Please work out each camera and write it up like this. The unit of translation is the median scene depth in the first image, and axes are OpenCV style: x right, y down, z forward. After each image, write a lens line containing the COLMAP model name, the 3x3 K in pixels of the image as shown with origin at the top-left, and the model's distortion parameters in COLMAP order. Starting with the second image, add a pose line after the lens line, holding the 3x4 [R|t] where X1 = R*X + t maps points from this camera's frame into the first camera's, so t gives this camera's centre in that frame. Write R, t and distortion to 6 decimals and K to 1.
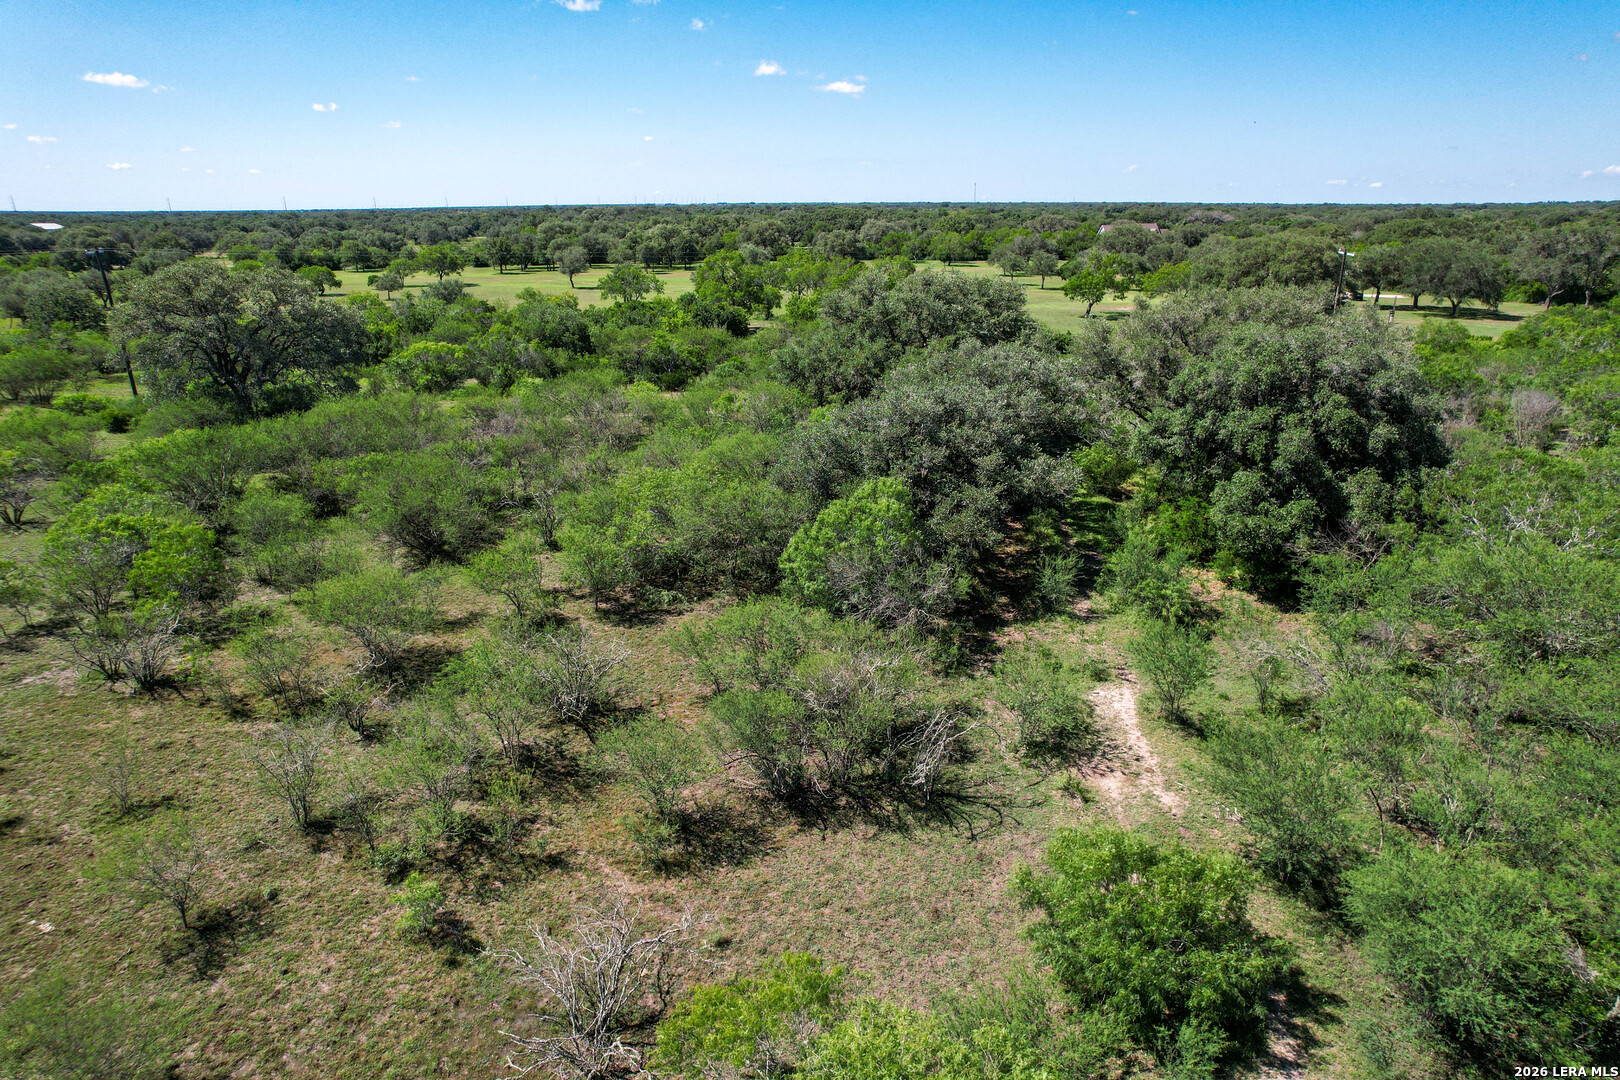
lens RADIAL K [[1025.2, 0, 810.0], [0, 1025.2, 540.0], [0, 0, 1]] dist [-0.074700, 0.068436]
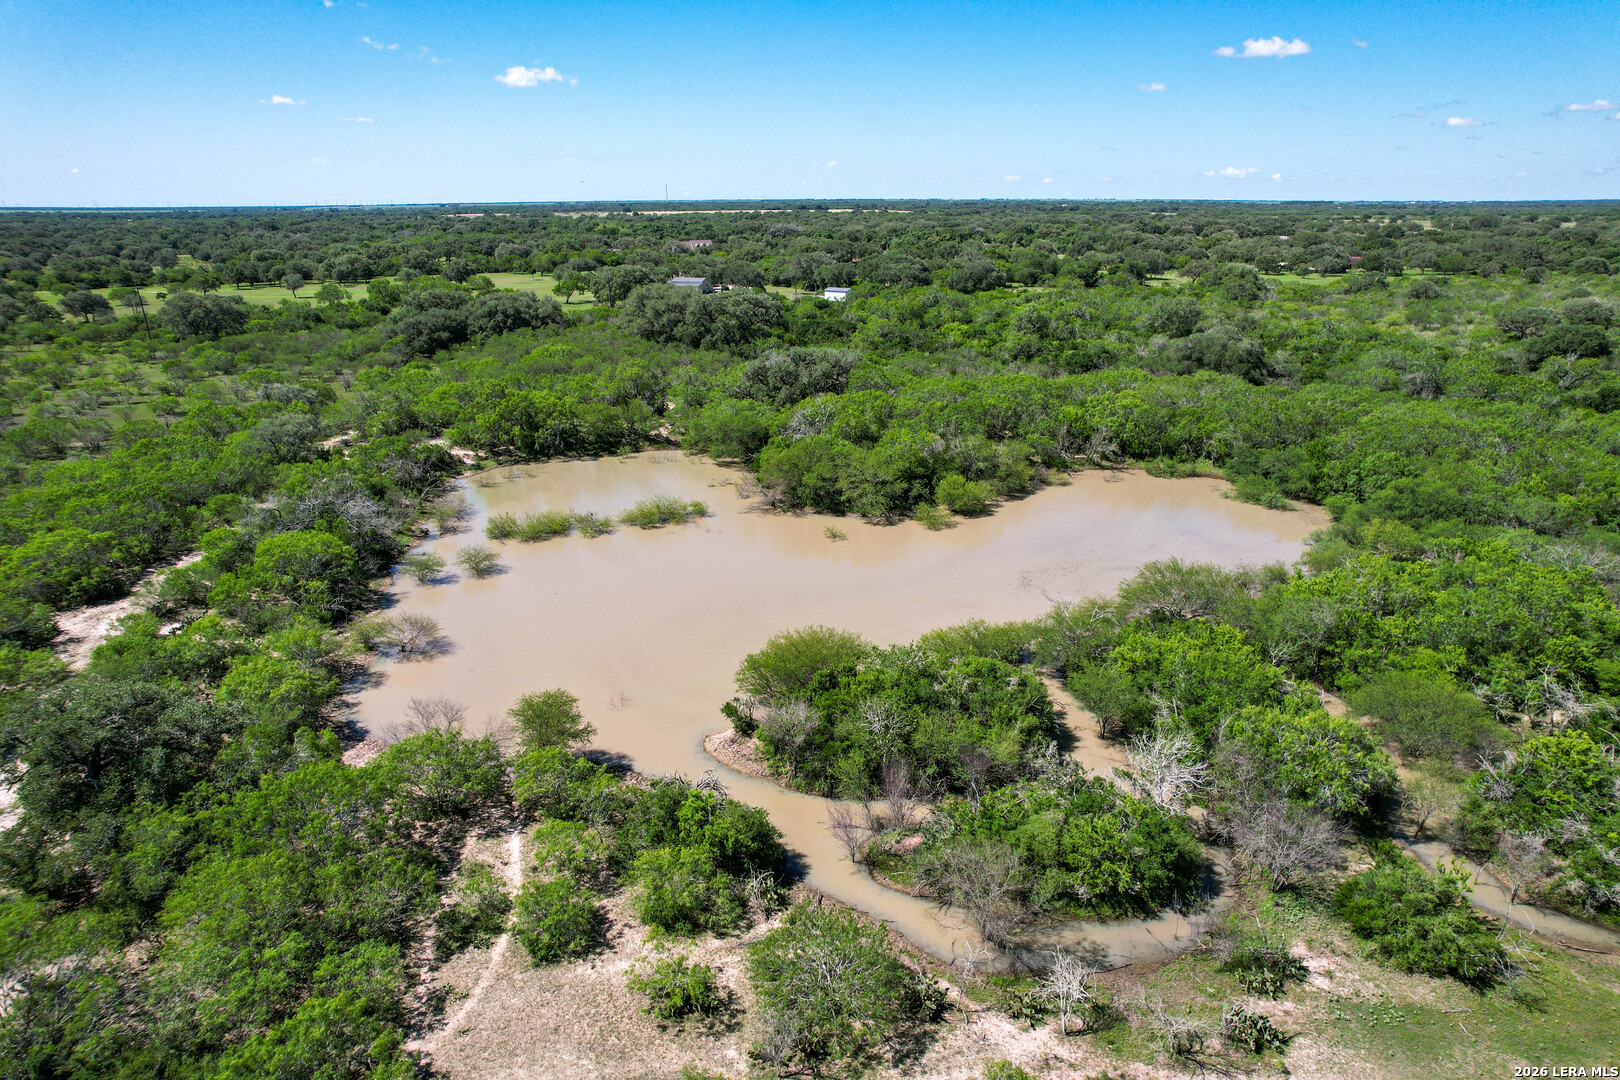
lens RADIAL K [[1025.2, 0, 810.0], [0, 1025.2, 540.0], [0, 0, 1]] dist [-0.074700, 0.068436]
pose [[0.962402, -0.085598, 0.257790, 0.200055], [0.085063, 0.996287, 0.013250, 0.328612], [-0.257967, 0.009176, 0.966110, -1.343275]]
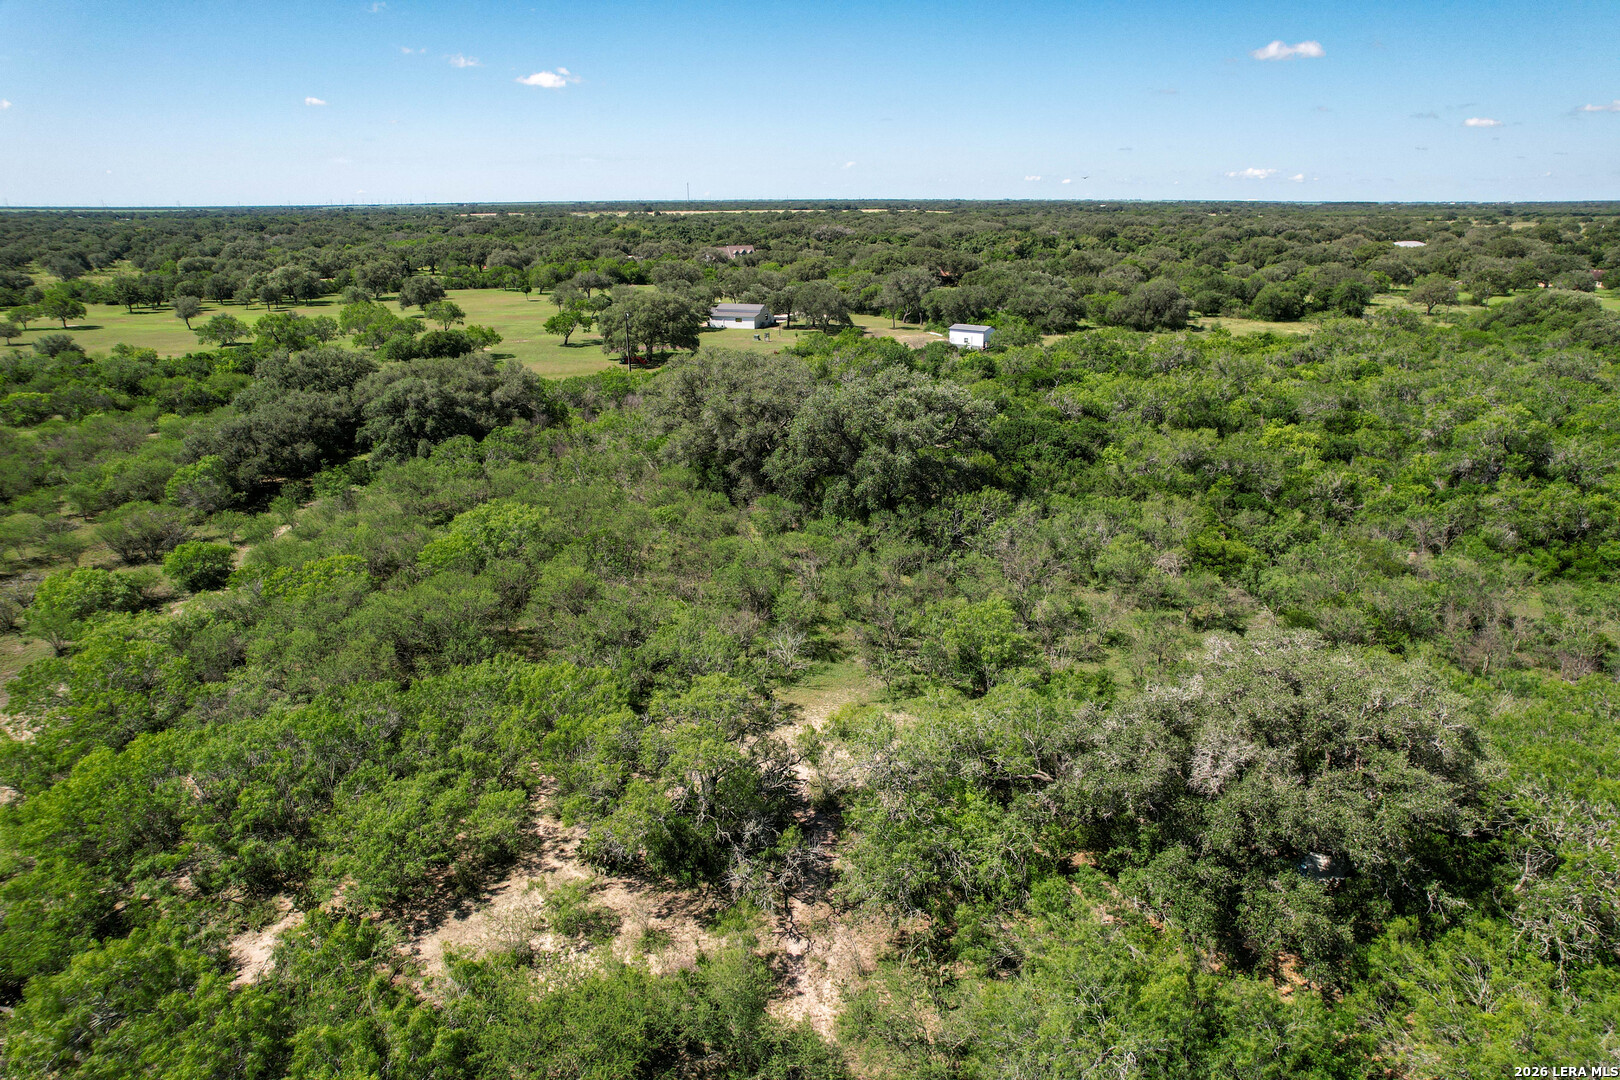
lens RADIAL K [[1025.2, 0, 810.0], [0, 1025.2, 540.0], [0, 0, 1]] dist [-0.074700, 0.068436]
pose [[0.967294, -0.079188, 0.240982, 0.277727], [0.078740, 0.996829, 0.011507, 0.073332], [-0.241129, 0.007845, 0.970461, -0.538963]]
